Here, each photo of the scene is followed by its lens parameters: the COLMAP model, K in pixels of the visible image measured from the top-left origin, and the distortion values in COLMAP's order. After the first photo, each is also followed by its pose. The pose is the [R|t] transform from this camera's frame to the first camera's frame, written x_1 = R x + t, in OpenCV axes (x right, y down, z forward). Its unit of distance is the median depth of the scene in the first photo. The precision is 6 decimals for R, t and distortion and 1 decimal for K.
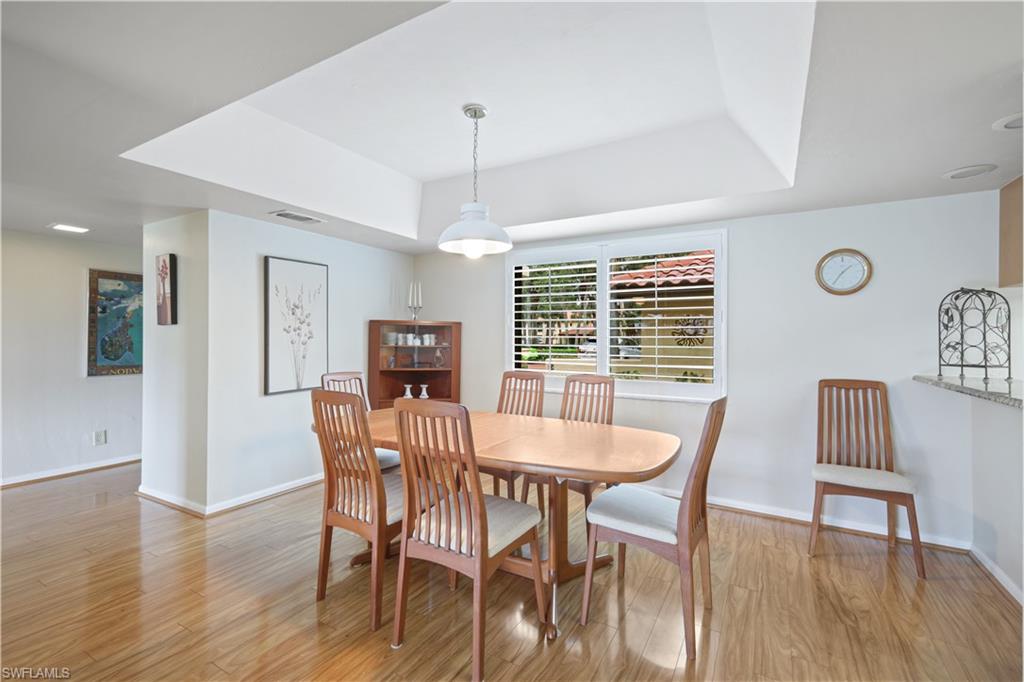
lens RADIAL K [[449.9, 0, 512.5], [0, 449.9, 336.9], [0, 0, 1]] dist [0.002071, 0.000183]
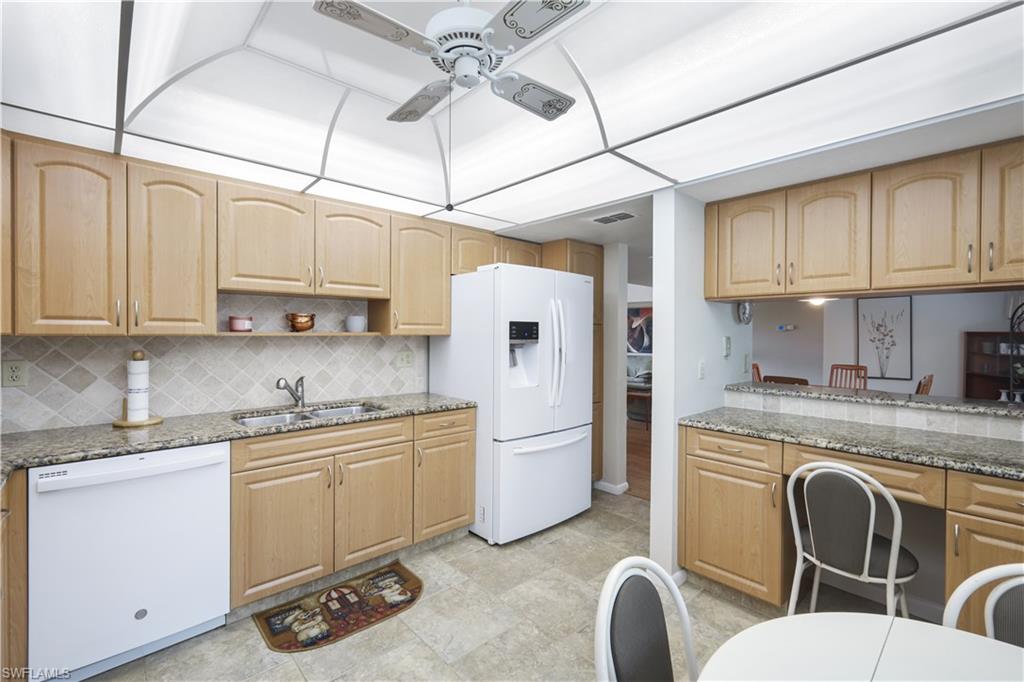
lens RADIAL K [[449.9, 0, 512.5], [0, 449.9, 336.9], [0, 0, 1]] dist [0.002071, 0.000183]
pose [[-0.291337, -0.005274, -0.956606, 1.439137], [-0.007245, 0.999968, -0.003307, -0.012062], [0.956593, 0.005968, -0.291366, 0.210837]]
